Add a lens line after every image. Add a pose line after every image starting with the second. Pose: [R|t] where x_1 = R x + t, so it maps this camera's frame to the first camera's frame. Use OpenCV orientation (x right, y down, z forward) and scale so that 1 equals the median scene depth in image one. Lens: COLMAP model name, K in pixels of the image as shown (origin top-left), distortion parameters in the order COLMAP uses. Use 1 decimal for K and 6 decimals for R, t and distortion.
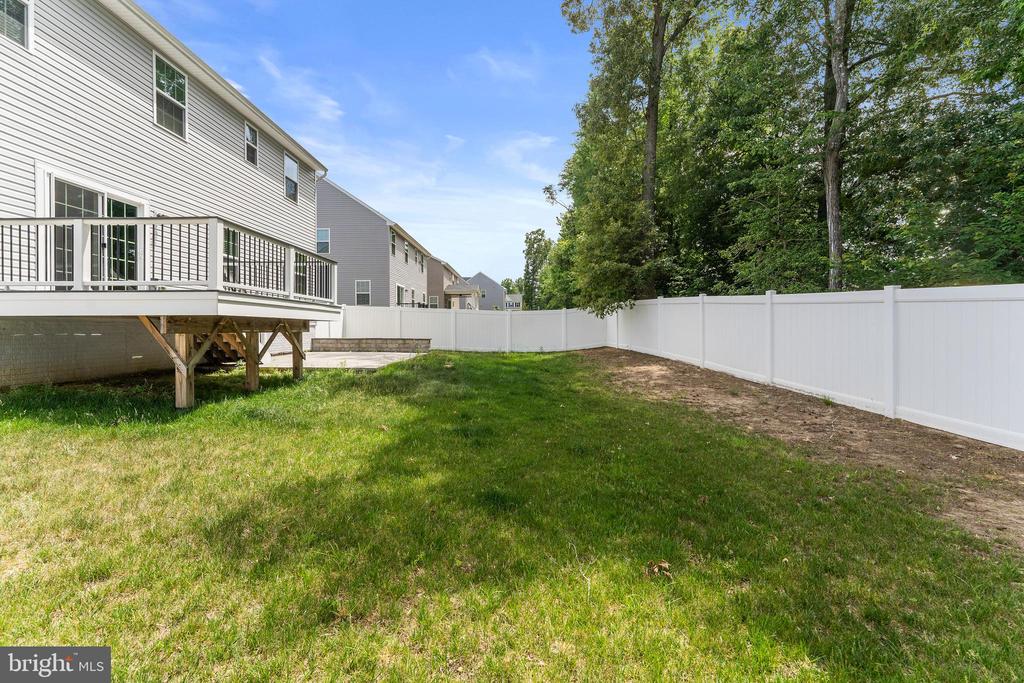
lens RADIAL K [[443.5, 0, 513.4], [0, 443.5, 324.9], [0, 0, 1]] dist [-0.000787, 0.000409]
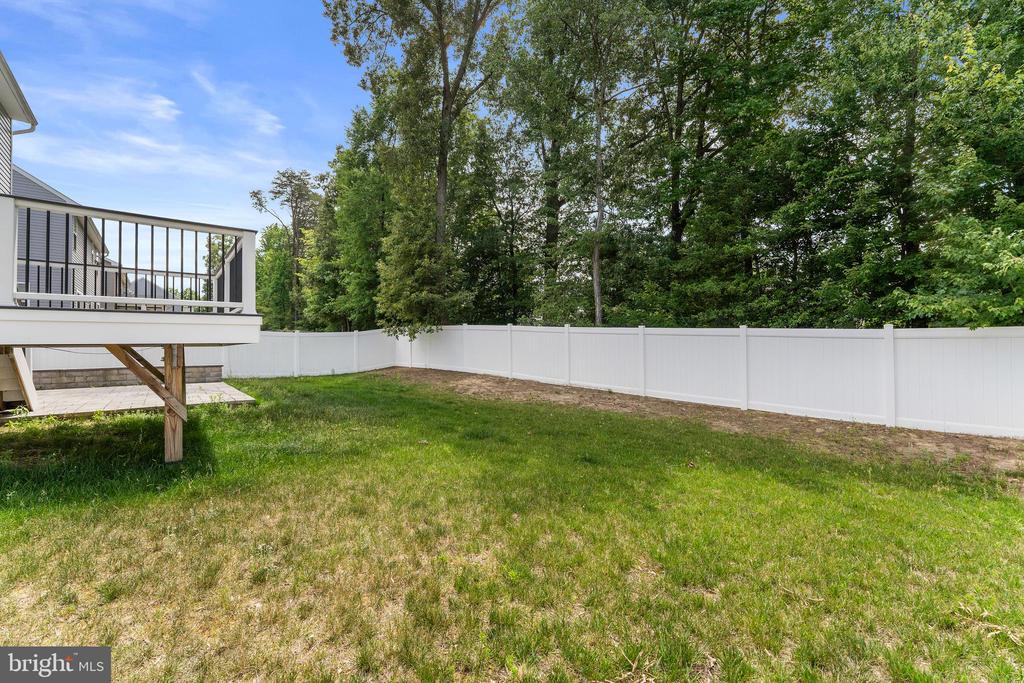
lens RADIAL K [[443.5, 0, 513.4], [0, 443.5, 324.9], [0, 0, 1]] dist [-0.000787, 0.000409]
pose [[0.727174, 0.022698, 0.686077, -0.428067], [0.005782, 0.999215, -0.039187, -0.010559], [-0.686428, 0.032463, 0.726473, 0.002882]]
